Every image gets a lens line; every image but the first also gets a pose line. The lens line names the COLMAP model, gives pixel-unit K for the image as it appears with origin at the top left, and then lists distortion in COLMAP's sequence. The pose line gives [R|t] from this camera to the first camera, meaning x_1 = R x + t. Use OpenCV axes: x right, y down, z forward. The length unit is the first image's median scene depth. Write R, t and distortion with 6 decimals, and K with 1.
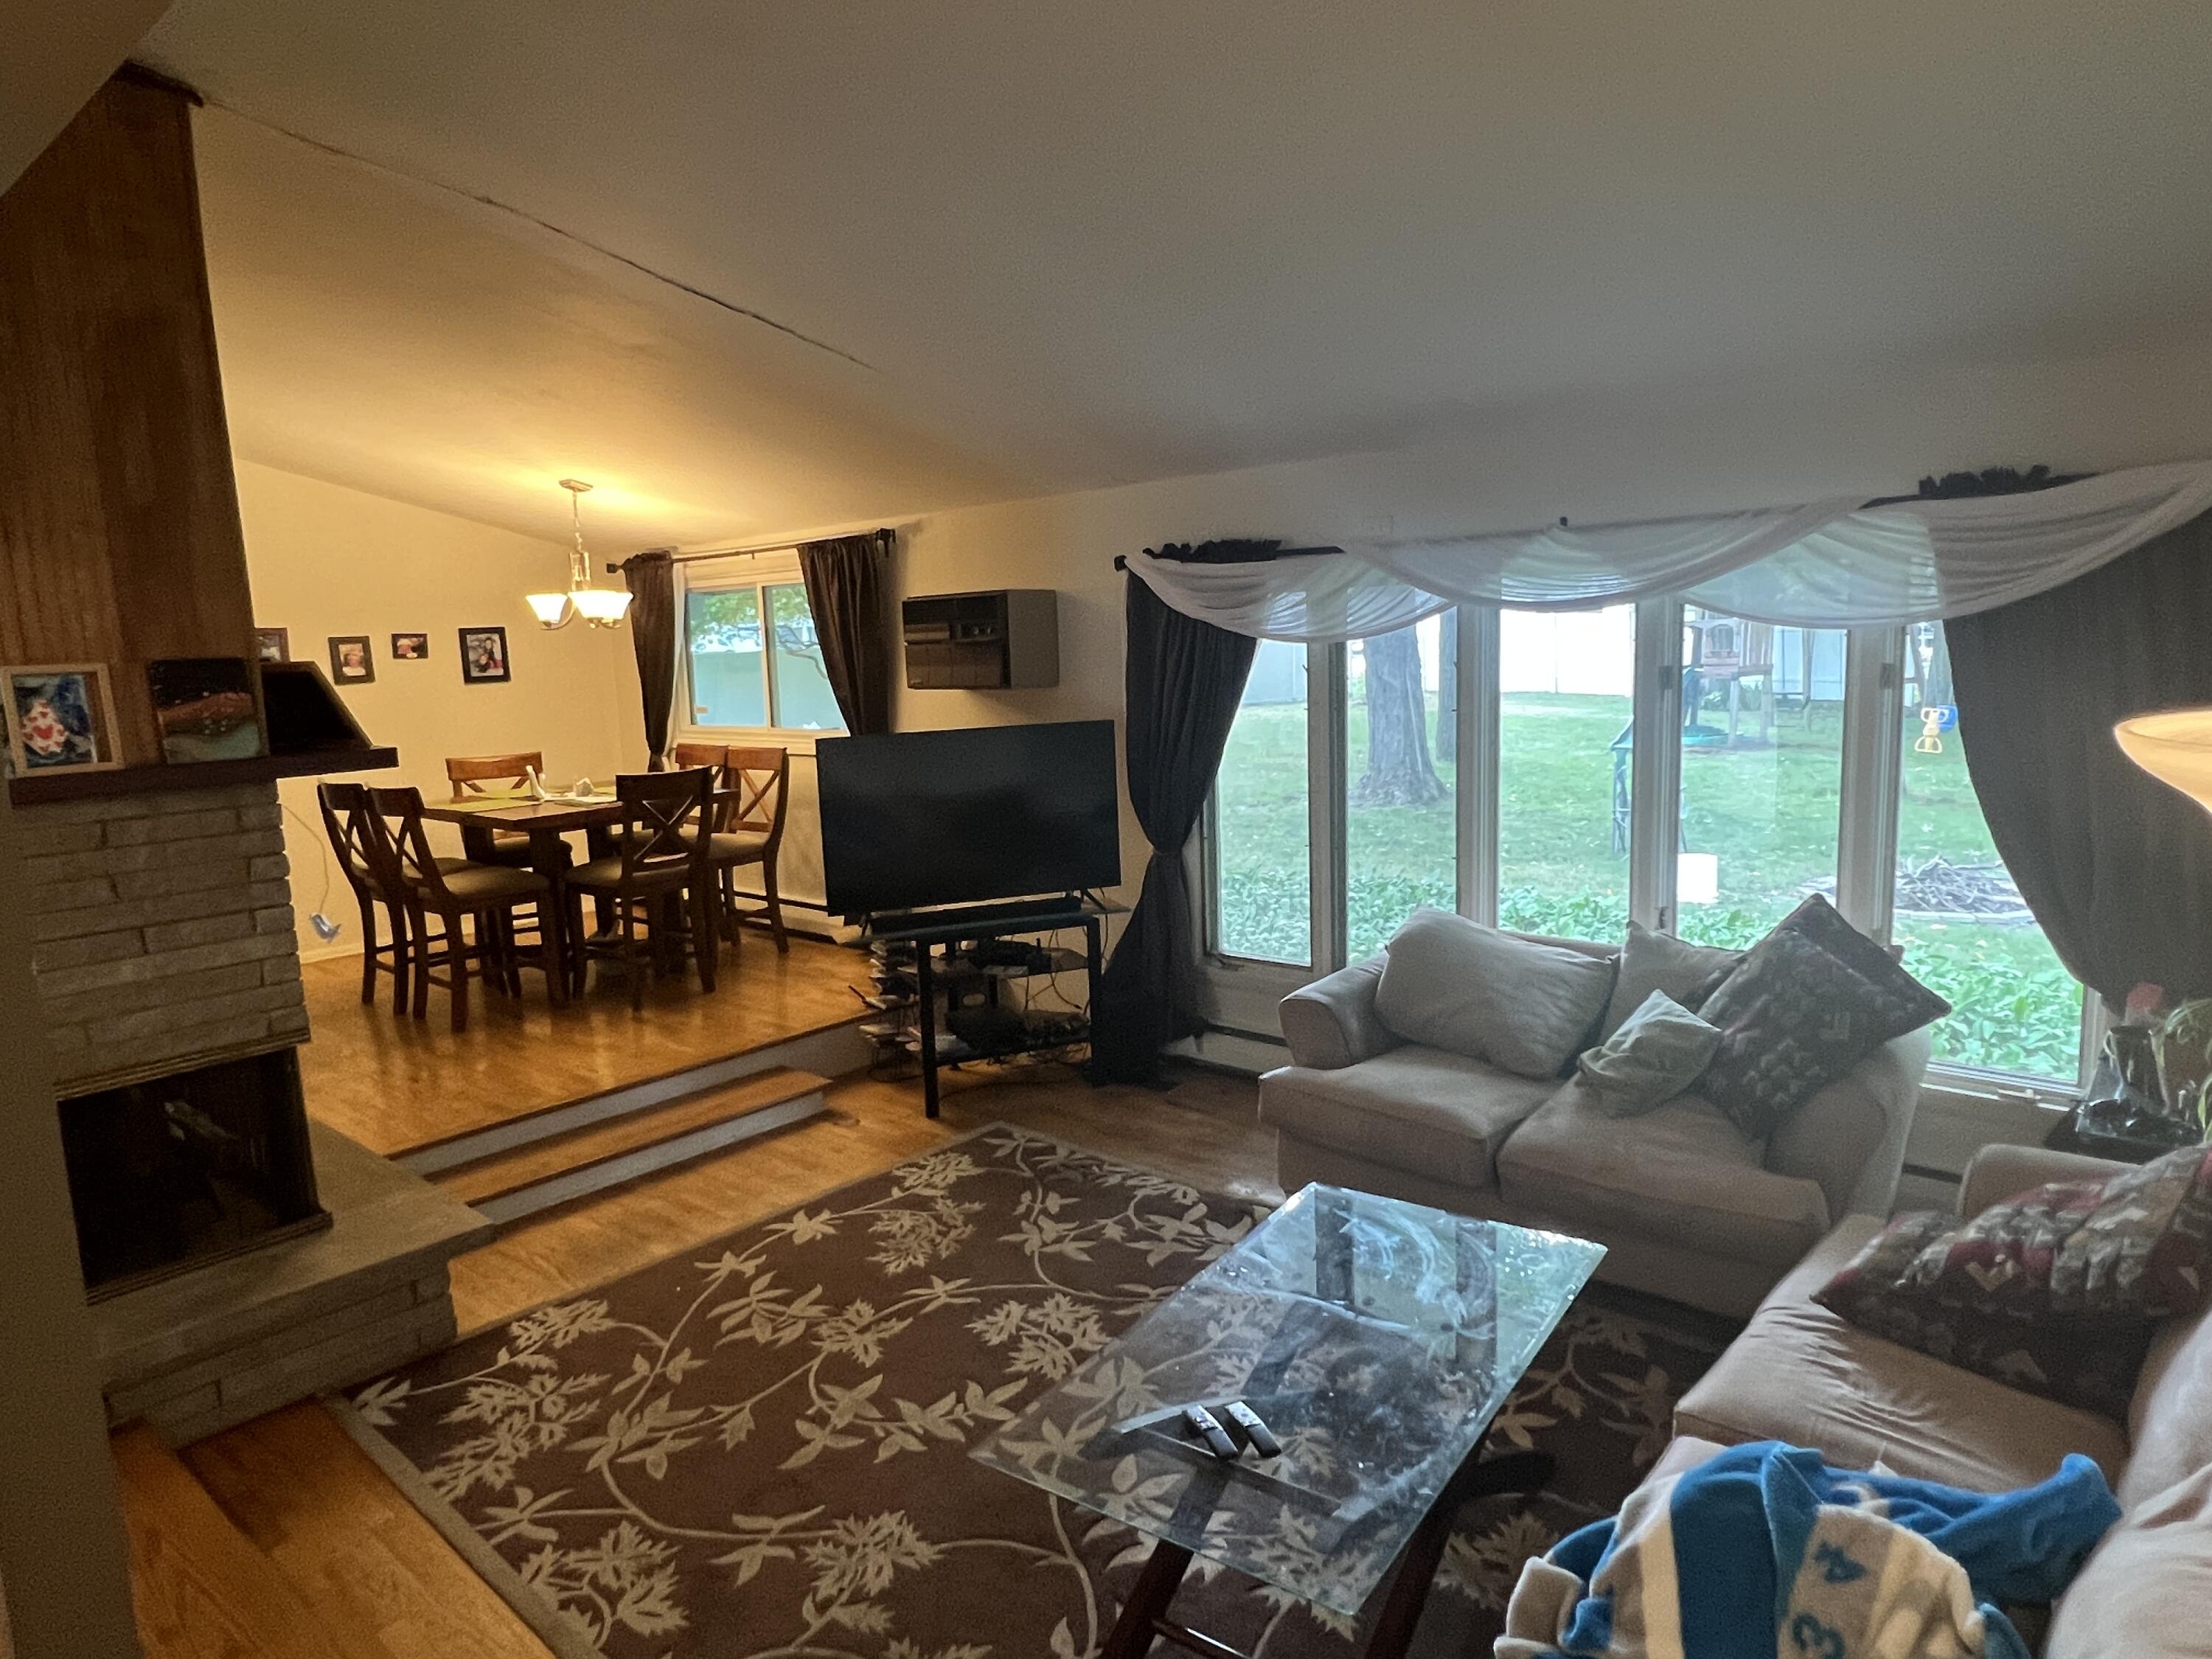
lens RADIAL K [[1342.0, 0, 1103.4], [0, 1342.0, 836.9], [0, 0, 1]] dist [-0.000761, -0.002206]
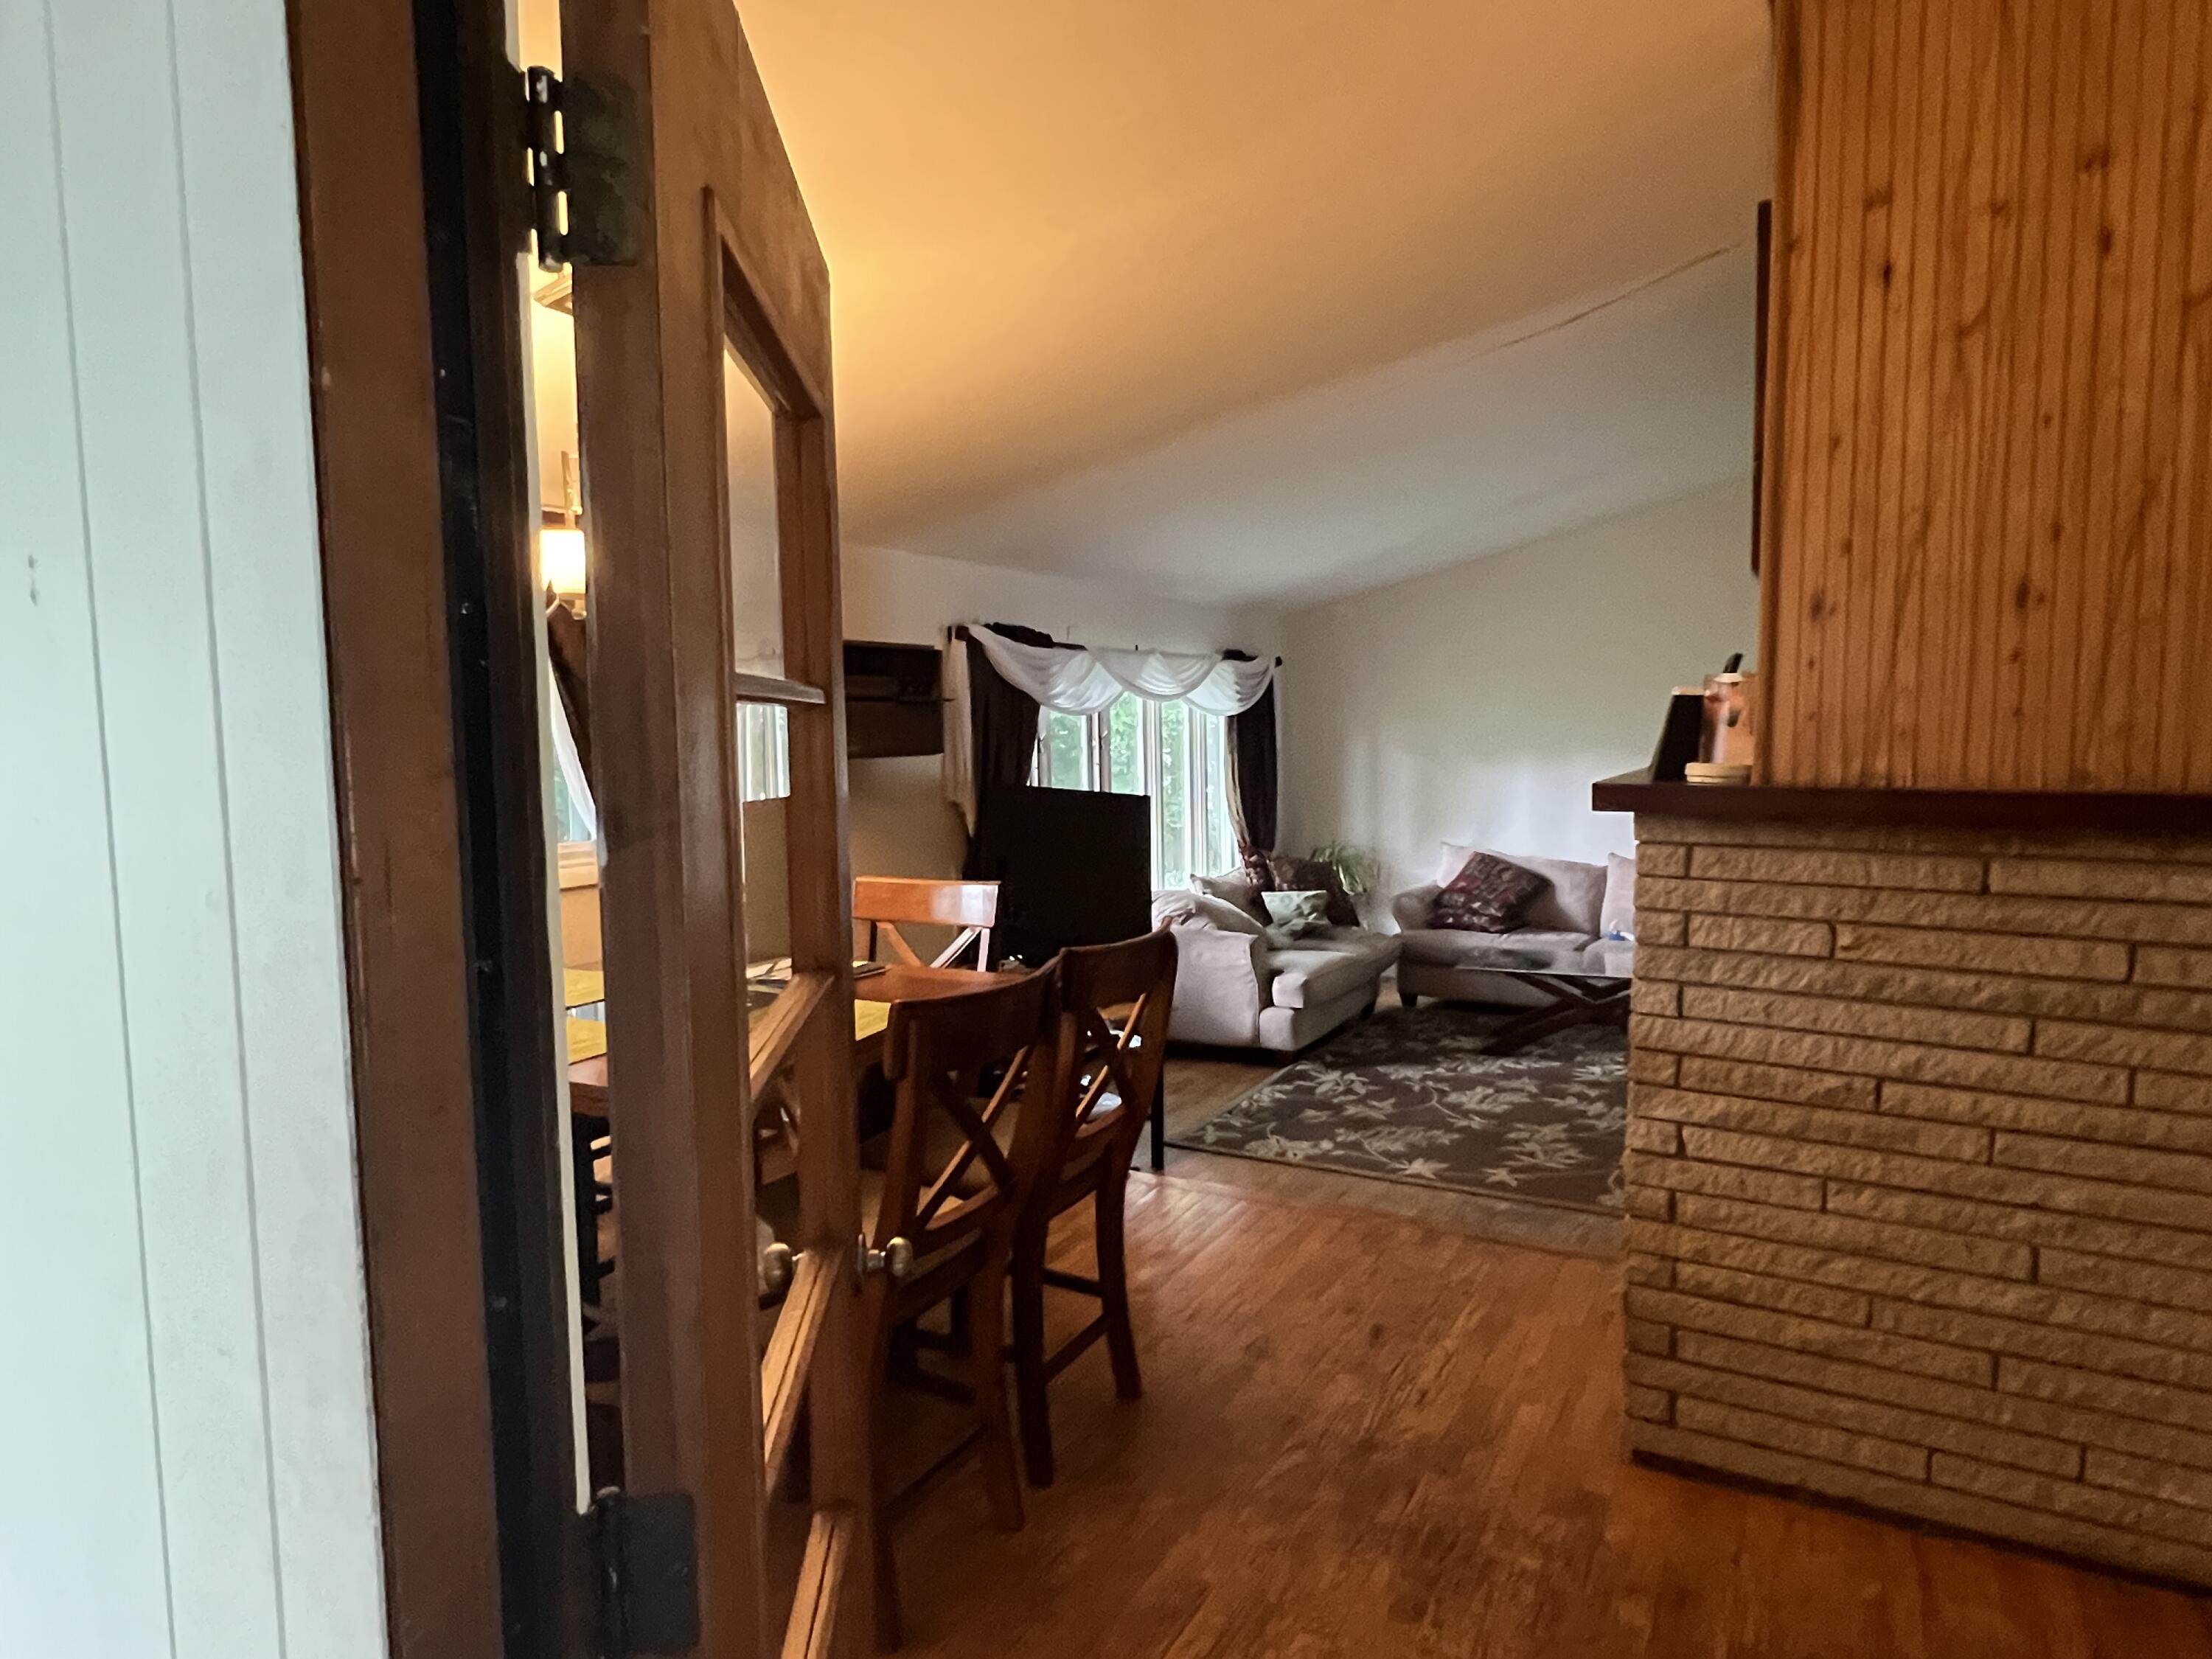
lens RADIAL K [[1342.0, 0, 1103.4], [0, 1342.0, 836.9], [0, 0, 1]] dist [-0.000761, -0.002206]
pose [[-0.225446, -0.041640, 0.973365, -1.357663], [0.159419, 0.984043, 0.079021, -0.149804], [-0.961124, 0.172987, -0.215211, 1.520577]]
